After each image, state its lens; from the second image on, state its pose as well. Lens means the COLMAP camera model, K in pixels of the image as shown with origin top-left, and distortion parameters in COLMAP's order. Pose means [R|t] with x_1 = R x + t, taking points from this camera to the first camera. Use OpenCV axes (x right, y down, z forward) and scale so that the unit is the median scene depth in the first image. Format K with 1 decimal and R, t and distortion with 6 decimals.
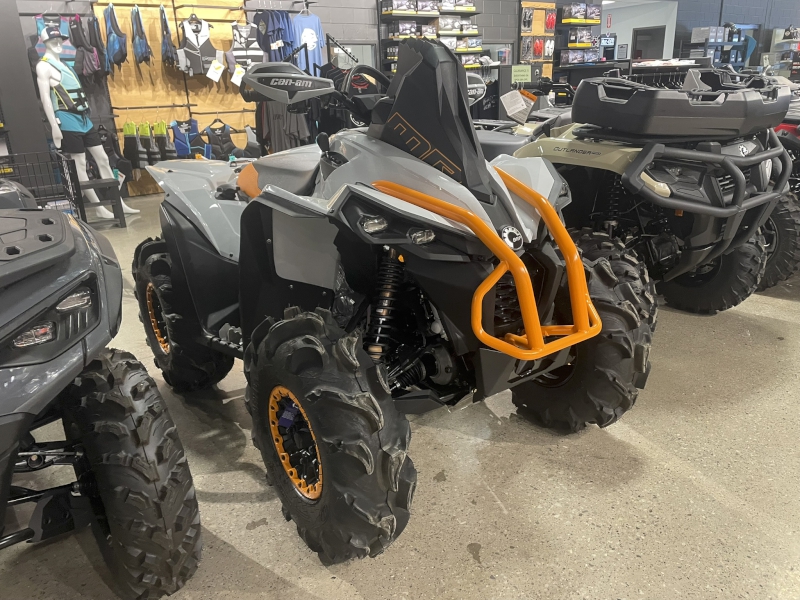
lens RADIAL K [[602.2, 0, 400.4], [0, 602.2, 299.0], [0, 0, 1]] dist [0.014629, -0.026434]
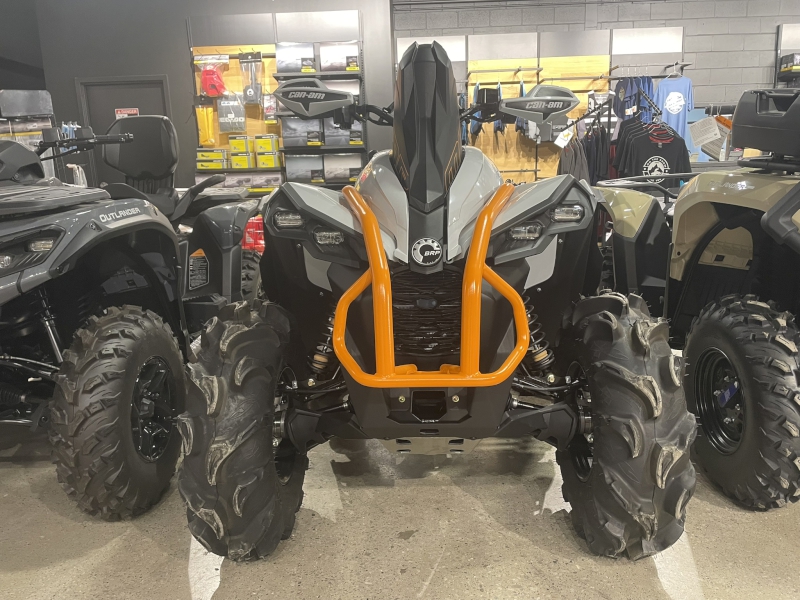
lens RADIAL K [[602.2, 0, 398.5], [0, 602.2, 302.1], [0, 0, 1]] dist [0.014629, -0.026434]
pose [[0.769977, 0.135428, -0.623534, 0.152722], [-0.211225, 0.976218, -0.048803, 0.003407], [0.602096, 0.169283, 0.780272, 0.076824]]
